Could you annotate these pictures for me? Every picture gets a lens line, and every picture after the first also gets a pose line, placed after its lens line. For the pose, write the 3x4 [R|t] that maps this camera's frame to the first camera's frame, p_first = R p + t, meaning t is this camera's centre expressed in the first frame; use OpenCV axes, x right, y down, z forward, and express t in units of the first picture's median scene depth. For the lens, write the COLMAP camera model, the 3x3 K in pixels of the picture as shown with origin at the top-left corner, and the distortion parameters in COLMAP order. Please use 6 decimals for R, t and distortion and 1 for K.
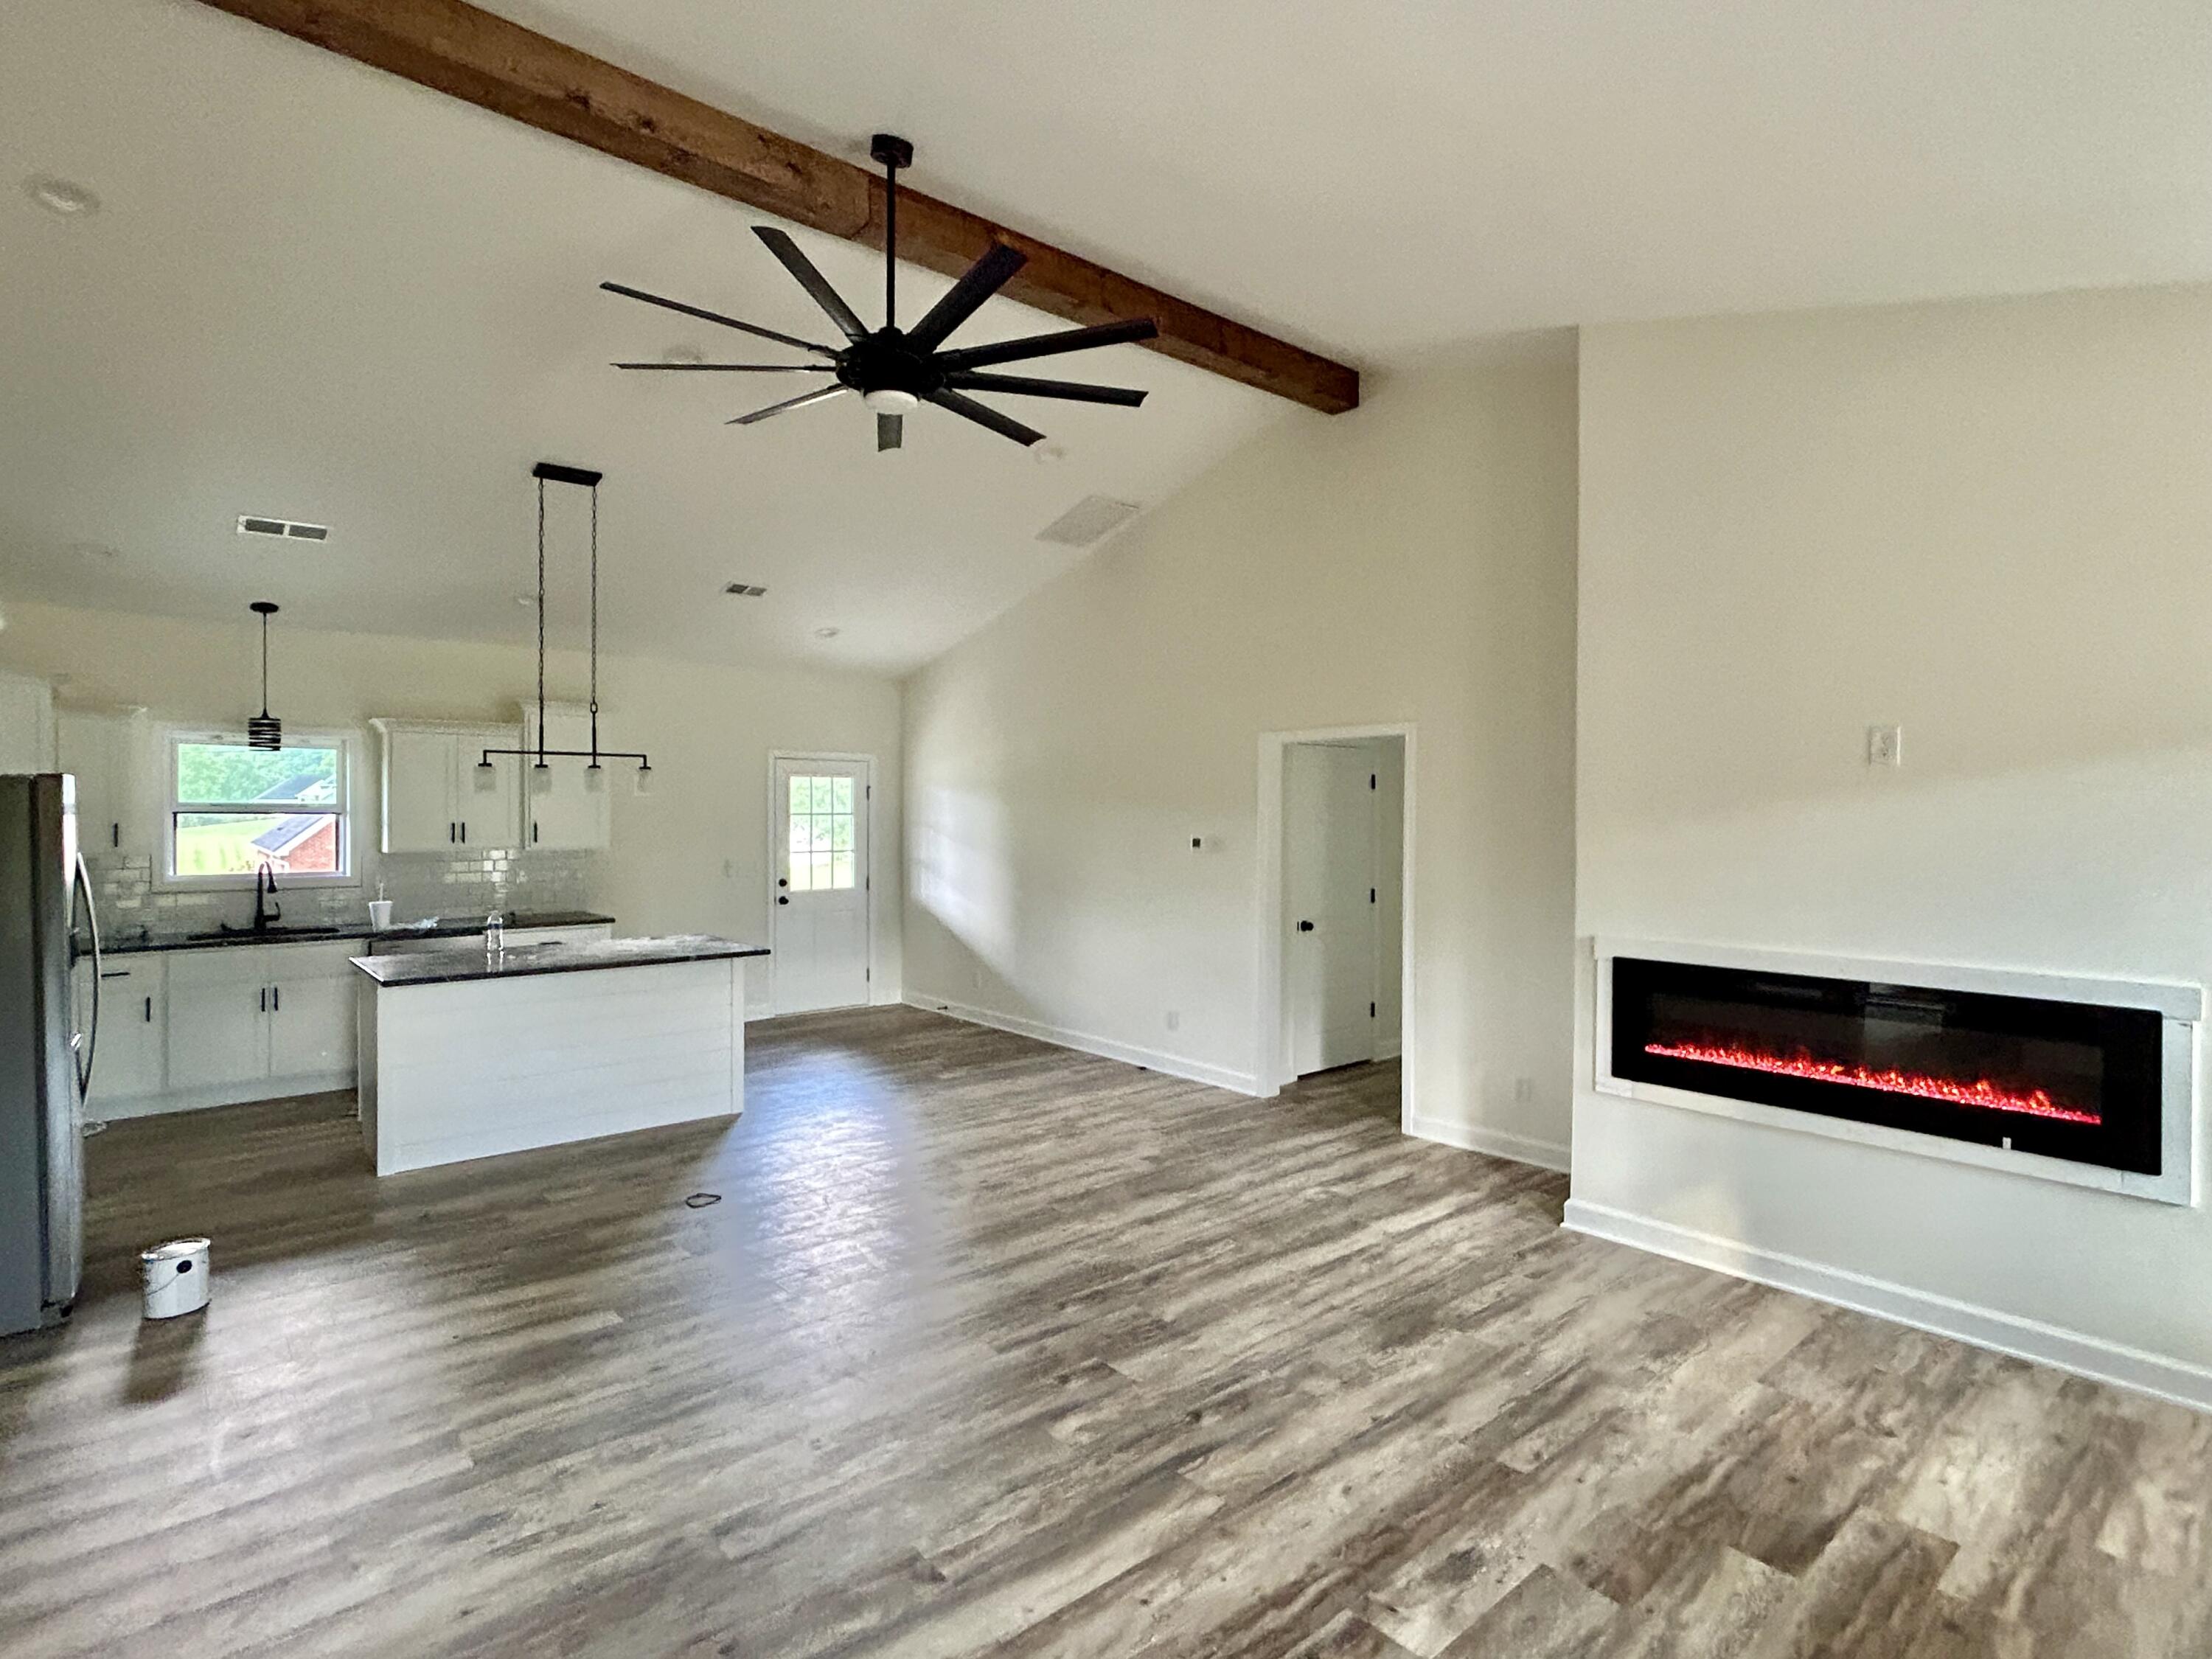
lens RADIAL K [[1127.6, 0, 1098.0], [0, 1127.6, 832.0], [0, 0, 1]] dist [-0.001605, 0.000853]
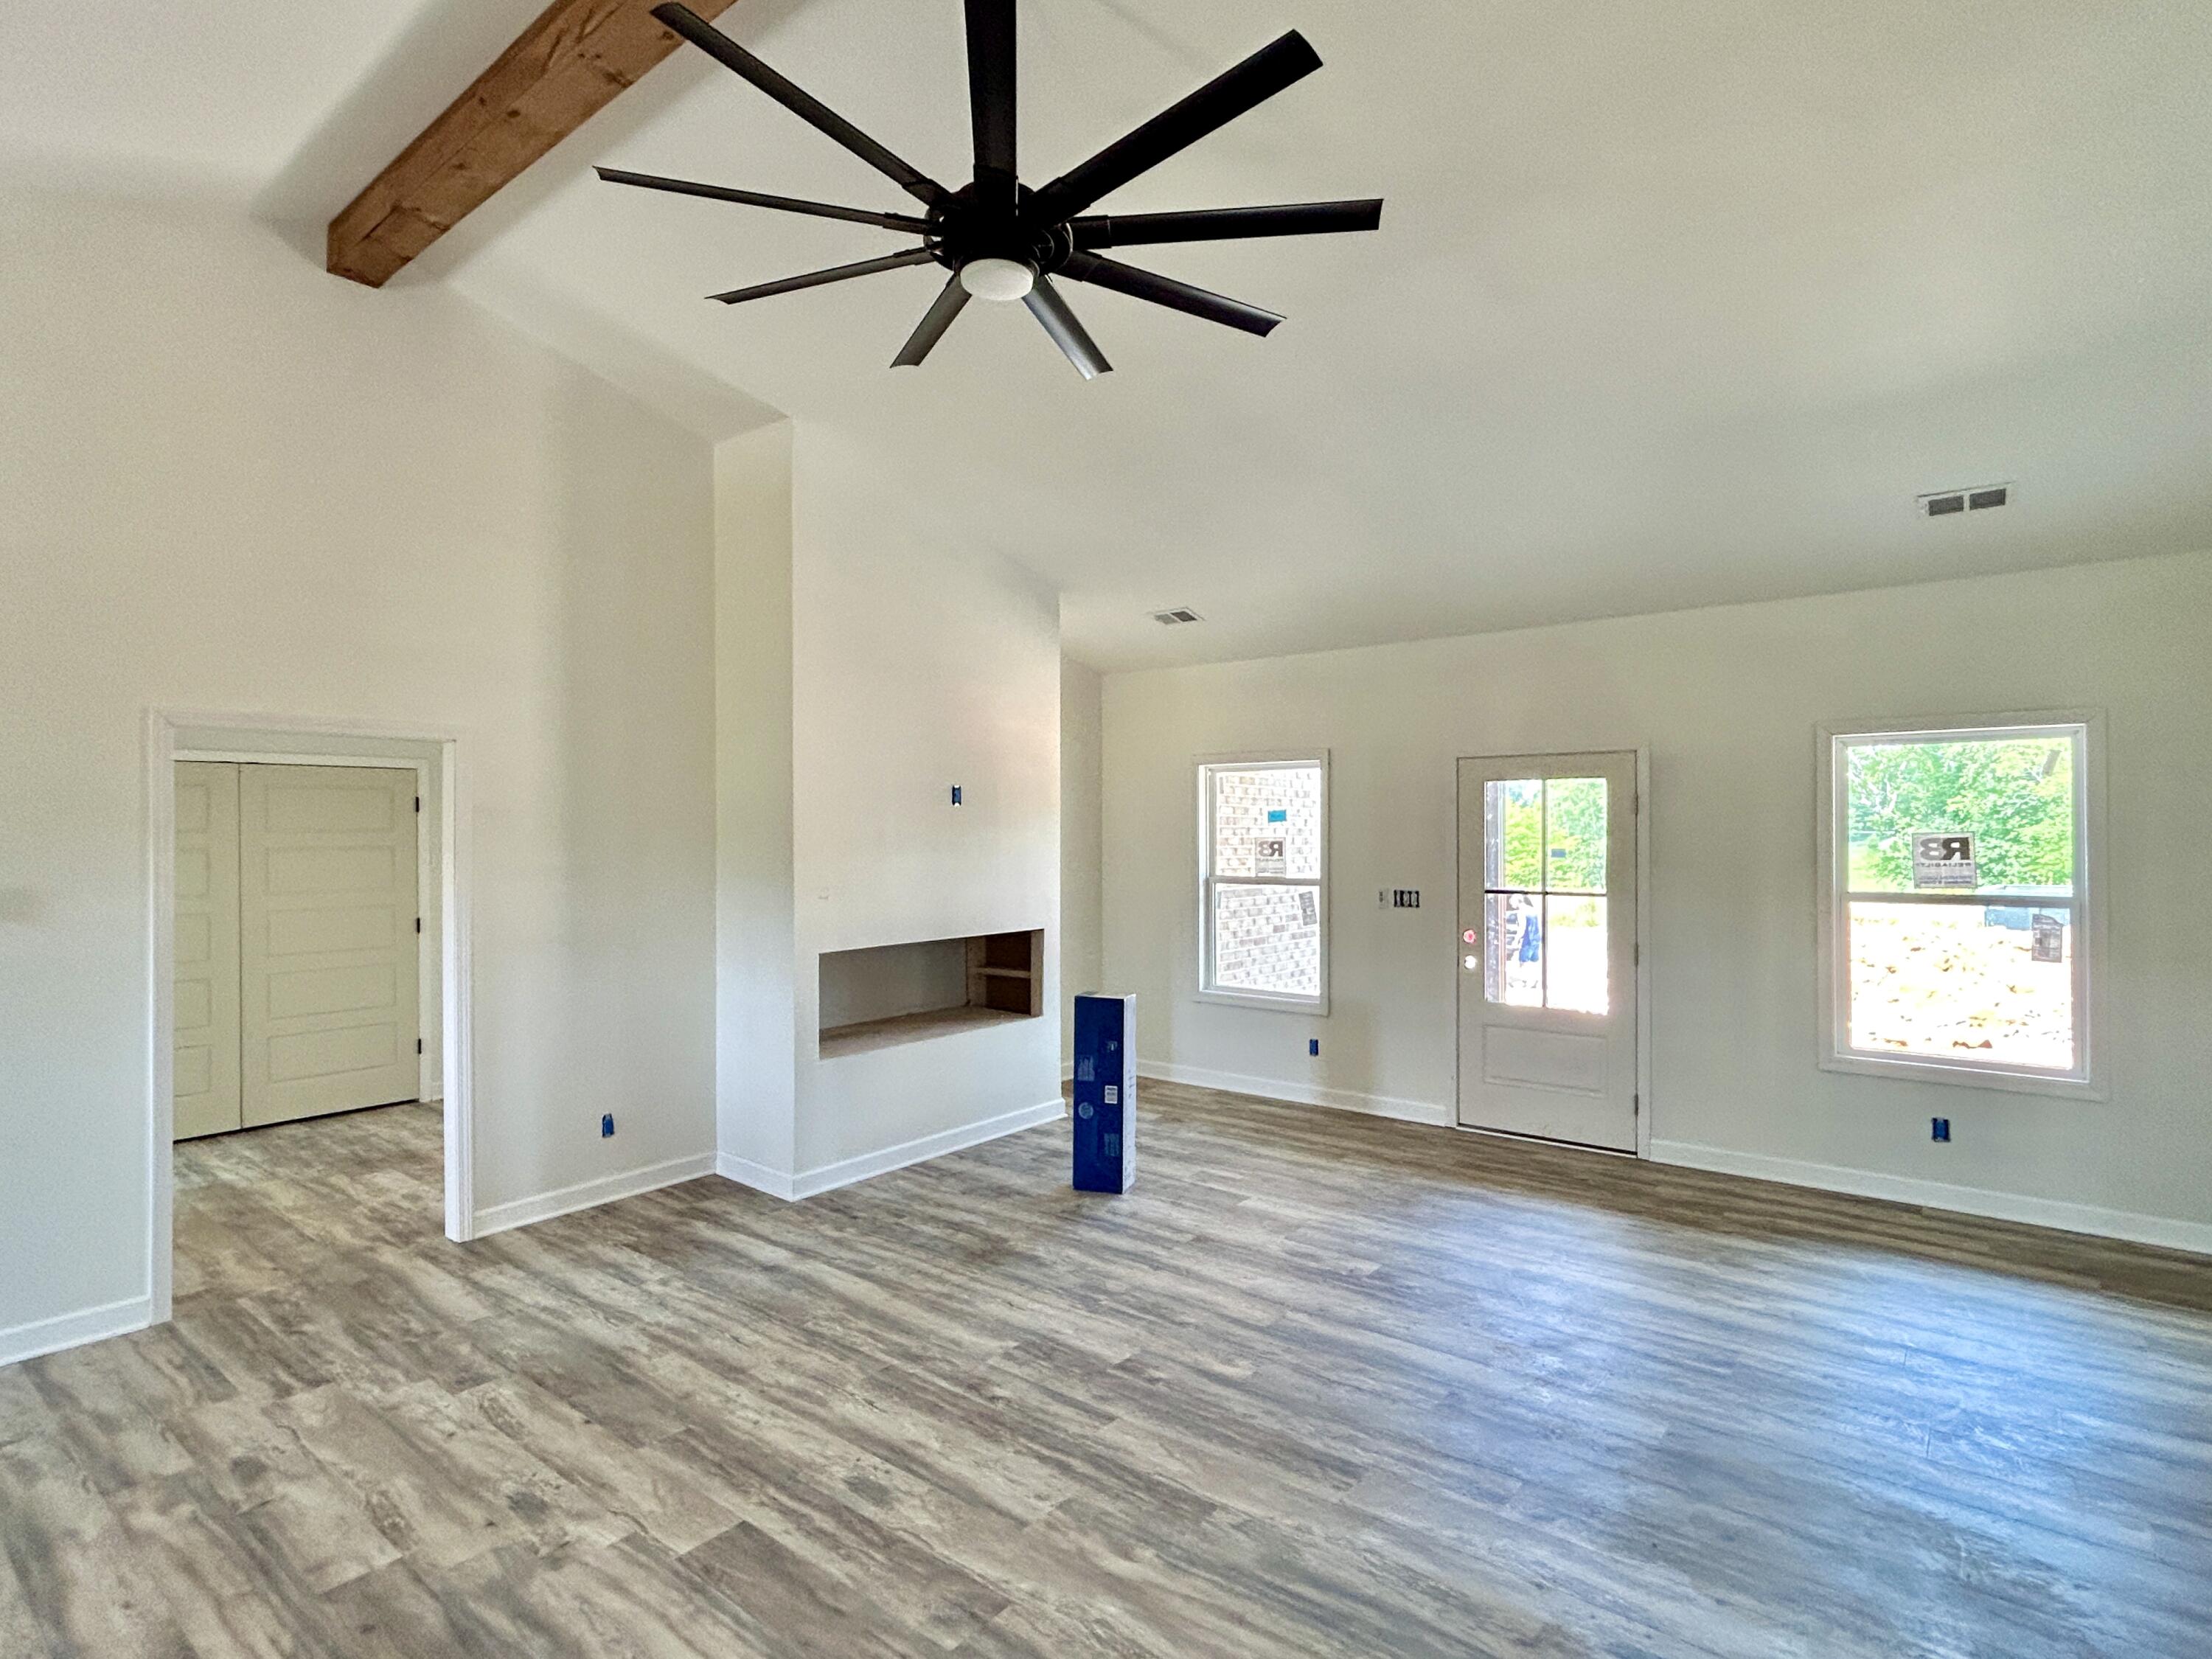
lens RADIAL K [[1127.6, 0, 1098.0], [0, 1127.6, 832.0], [0, 0, 1]] dist [-0.001605, 0.000853]
pose [[-0.177328, -0.001167, 0.984151, -0.809906], [0.021570, 0.999754, 0.005072, -0.023546], [-0.983915, 0.022128, -0.177260, 0.944447]]
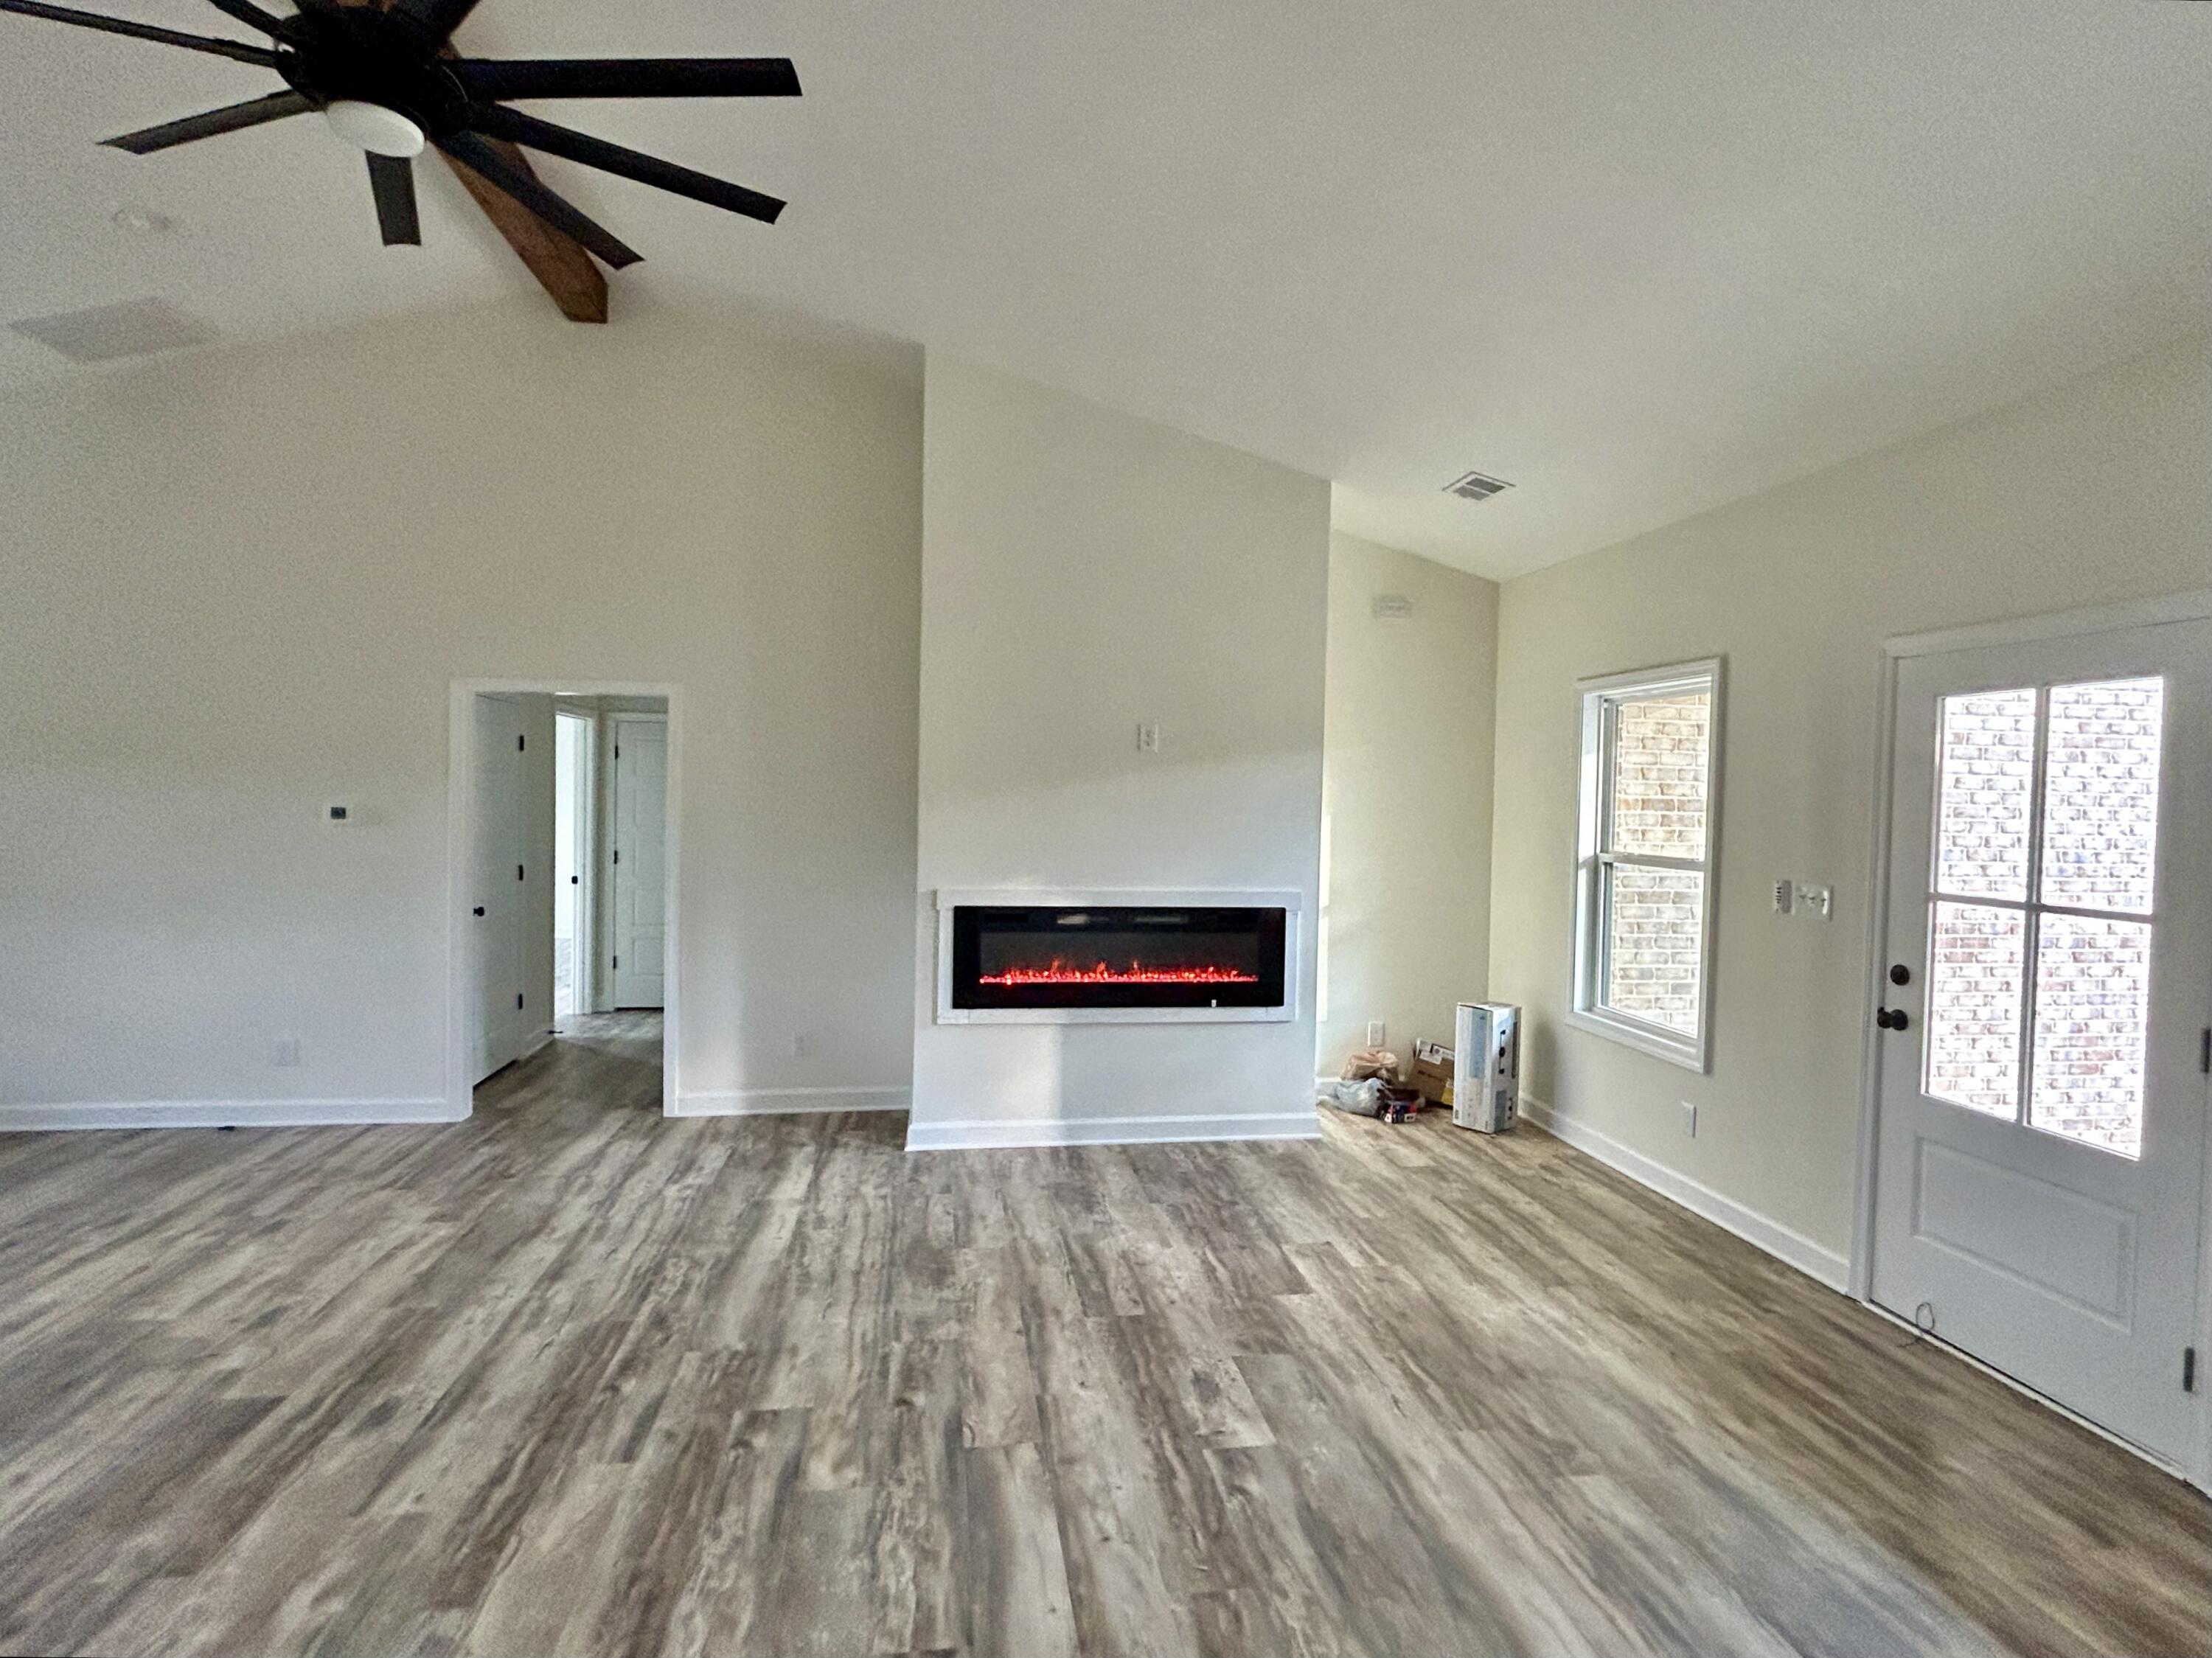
lens RADIAL K [[1127.5, 0, 1098.0], [0, 1127.5, 831.5], [0, 0, 1]] dist [-0.001605, 0.000853]
pose [[0.534920, -0.017659, 0.844718, -0.453543], [-0.001014, 0.999767, 0.021543, 0.008644], [-0.844902, -0.012381, 0.534778, 0.257658]]
